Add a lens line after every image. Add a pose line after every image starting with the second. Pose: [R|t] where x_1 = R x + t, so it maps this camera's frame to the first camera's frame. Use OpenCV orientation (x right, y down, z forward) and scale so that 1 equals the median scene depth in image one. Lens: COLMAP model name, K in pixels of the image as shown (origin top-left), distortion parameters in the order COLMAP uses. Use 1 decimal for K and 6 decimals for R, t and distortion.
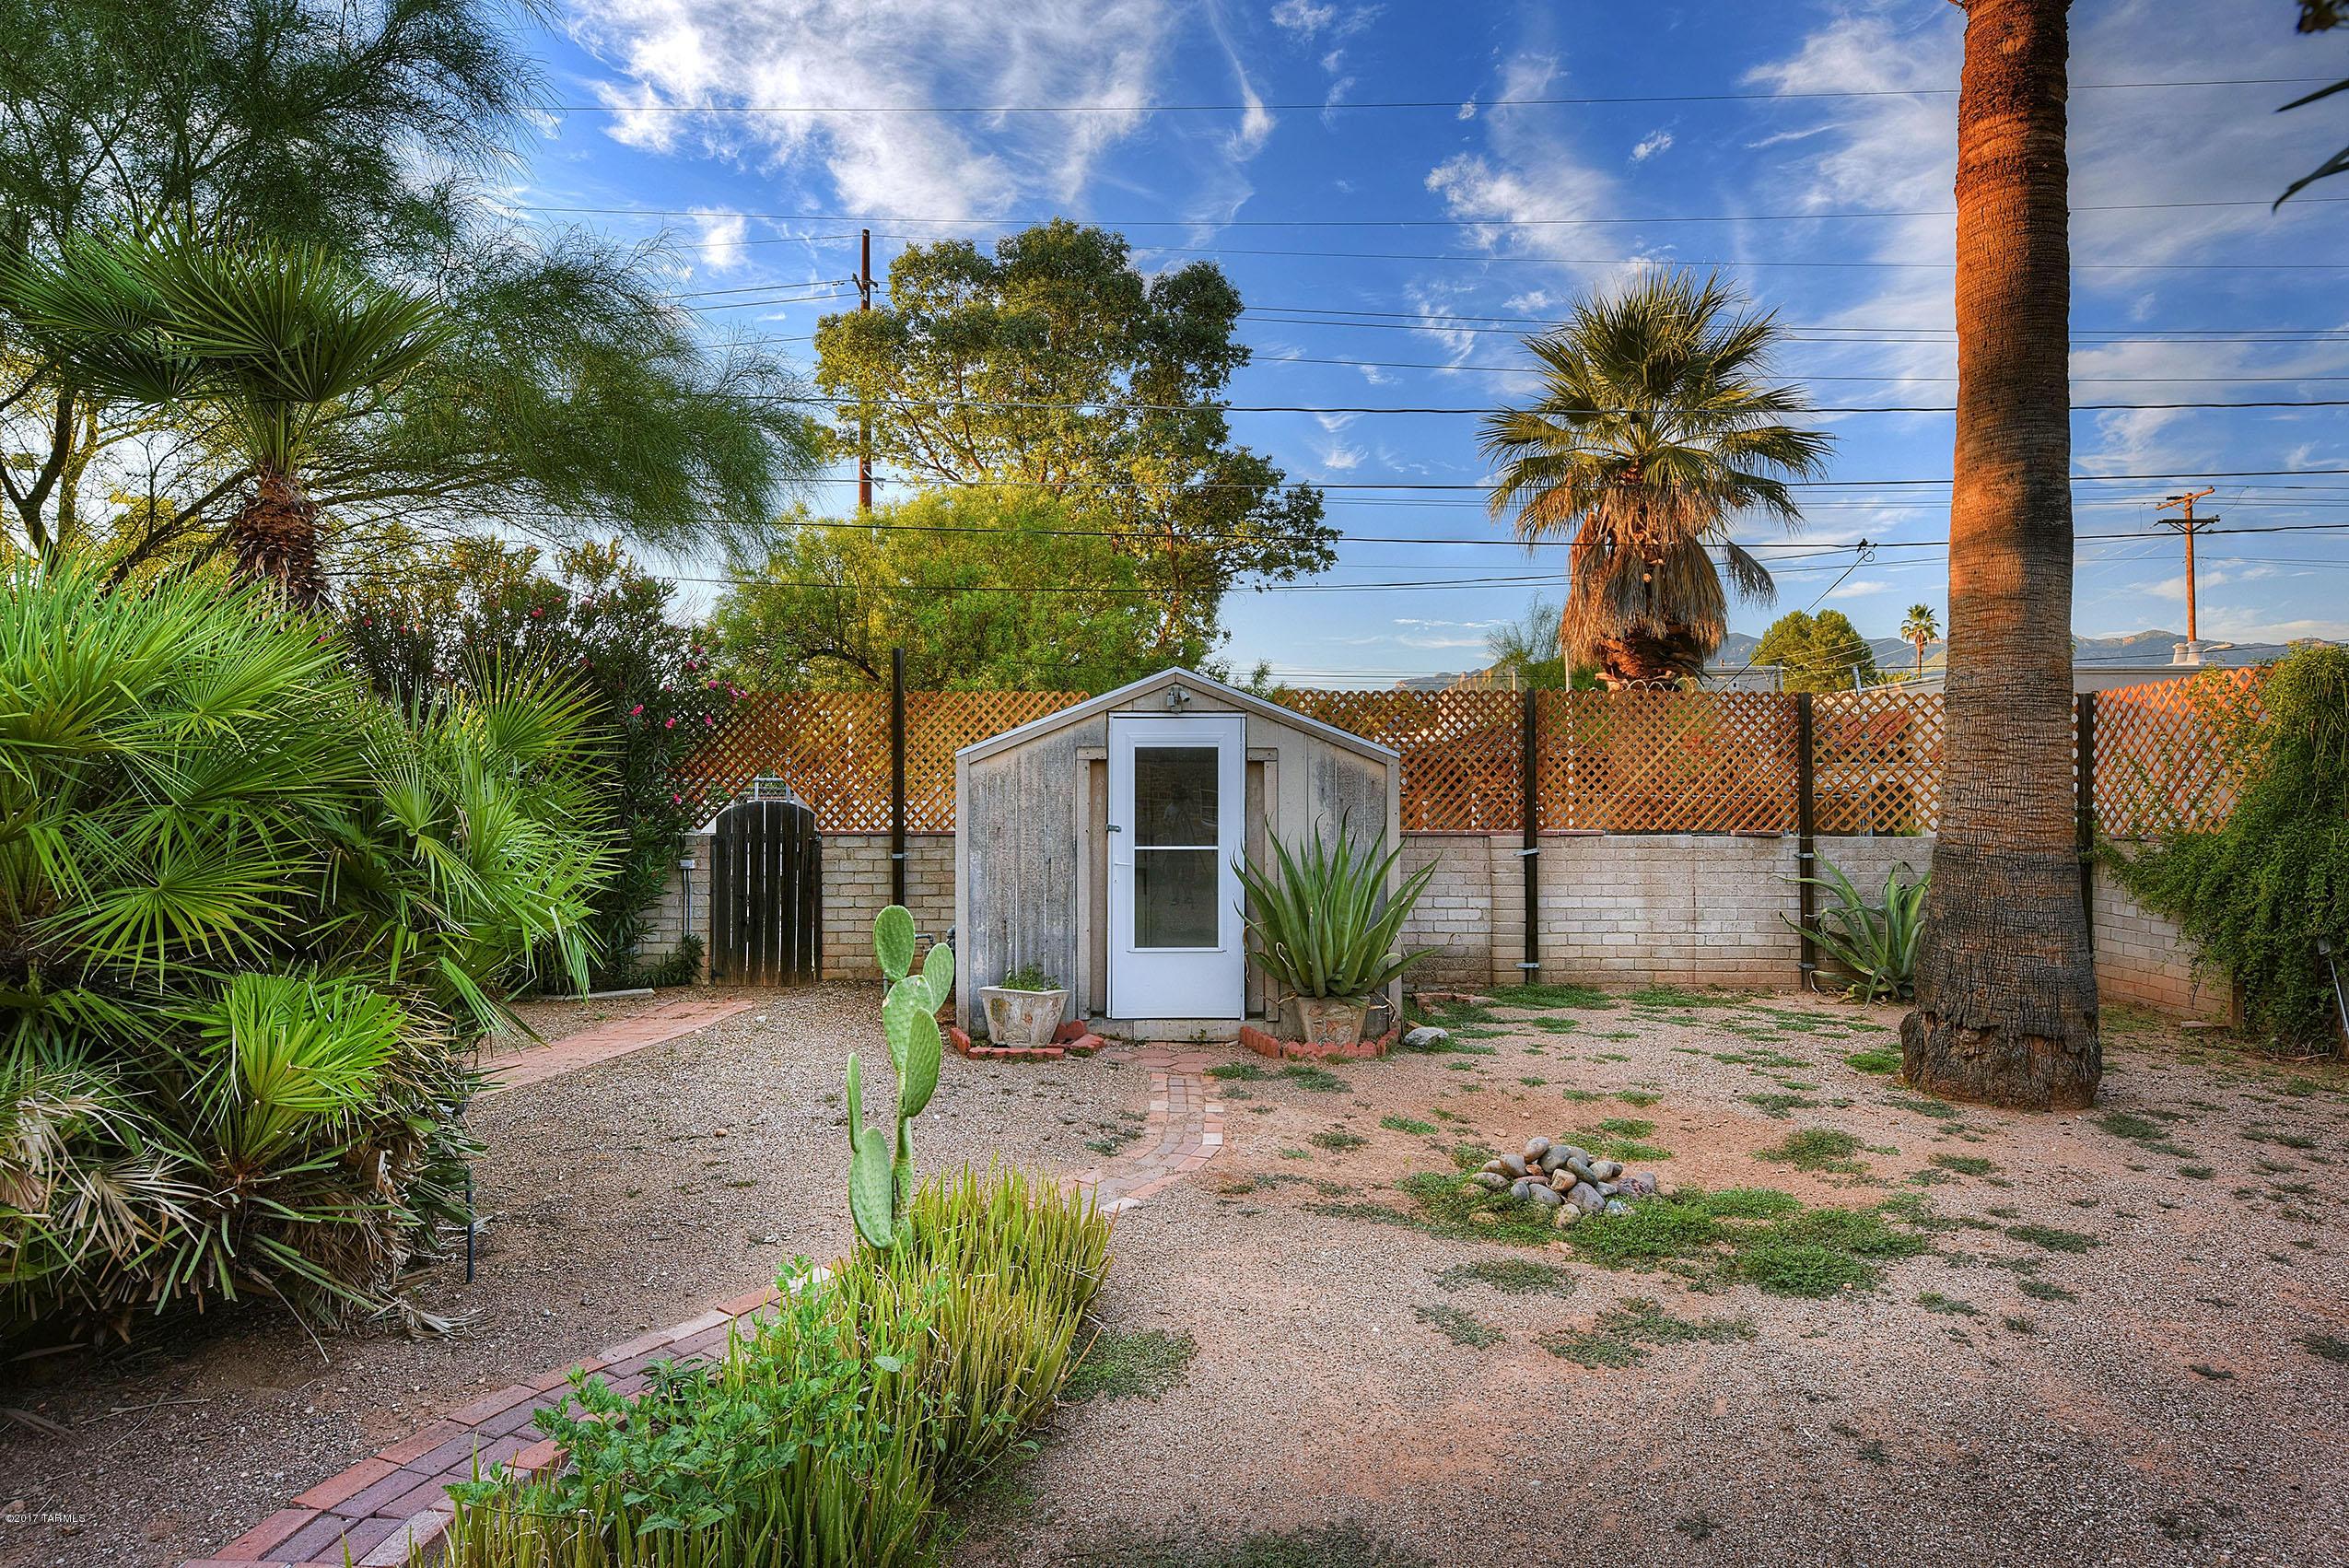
lens RADIAL K [[1236.9, 0, 1197.1], [0, 1236.9, 810.4], [0, 0, 1]] dist [0.001536, -0.004454]
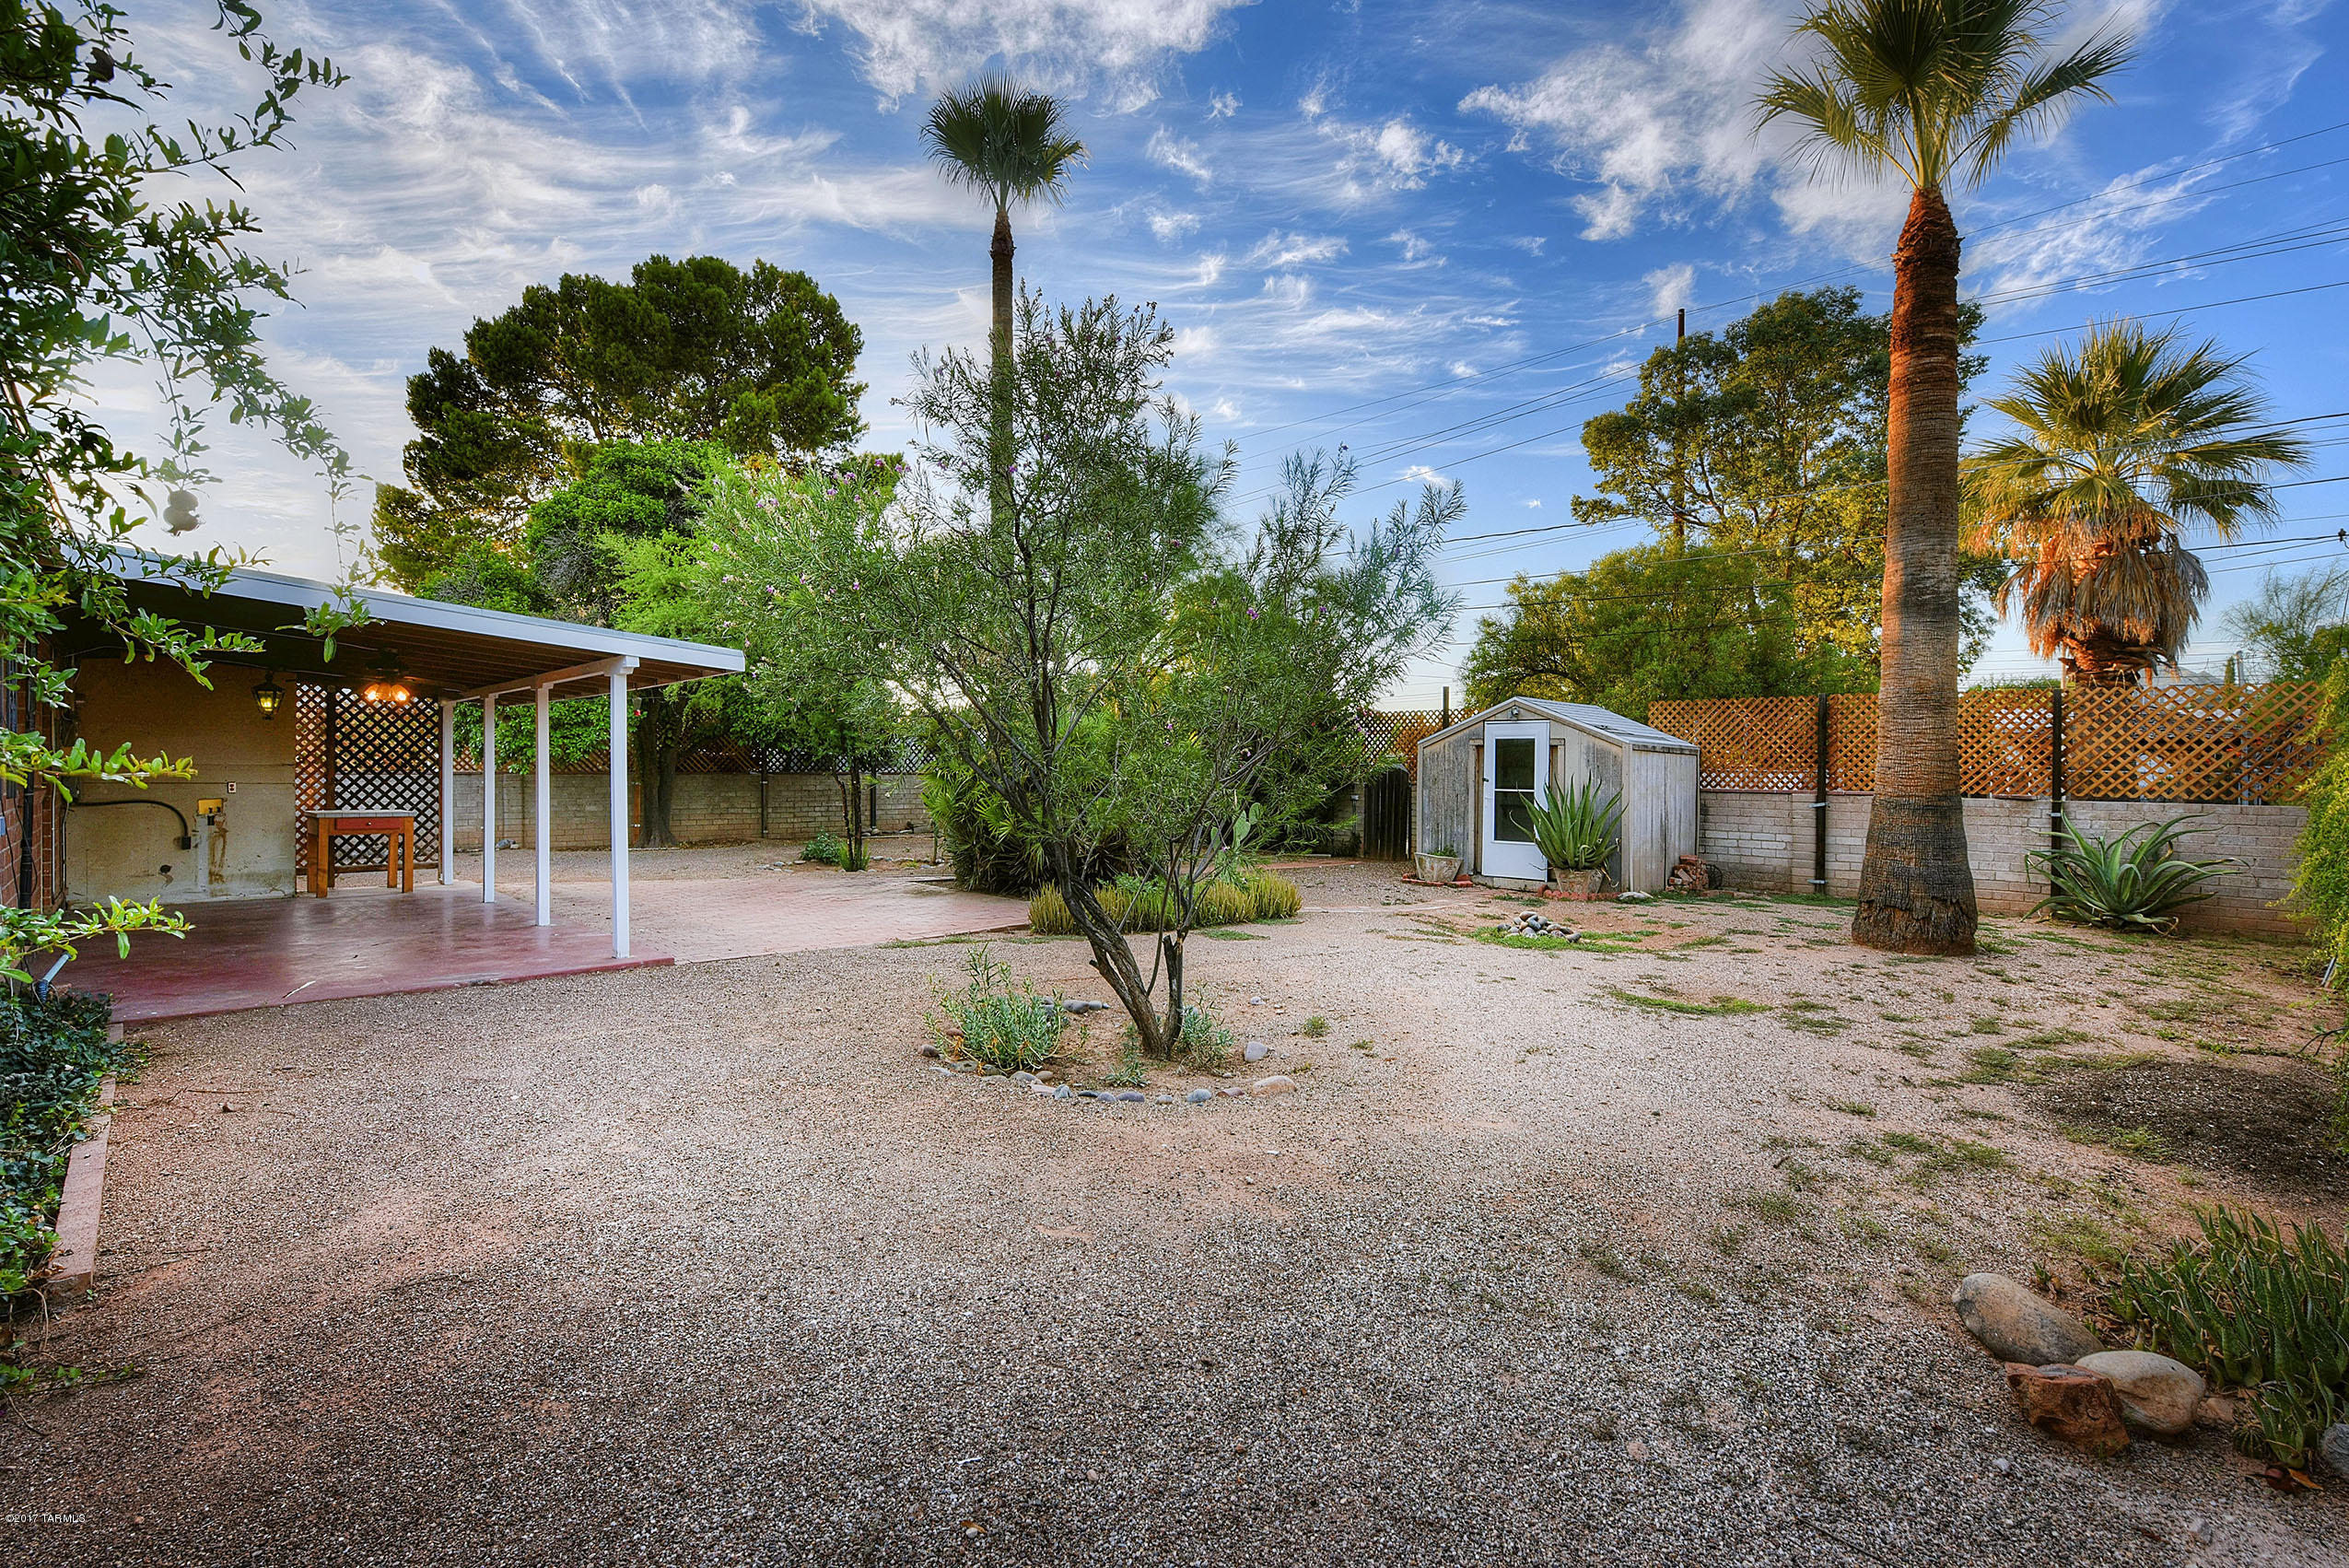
lens RADIAL K [[1083.3, 0, 1205.0], [0, 1083.3, 779.8], [0, 0, 1]] dist [-0.010442, -0.003955]
pose [[0.705807, 0.015493, -0.708234, 0.662649], [-0.020631, 0.999786, 0.001311, 0.016860], [0.708103, 0.013686, 0.705976, -0.430969]]
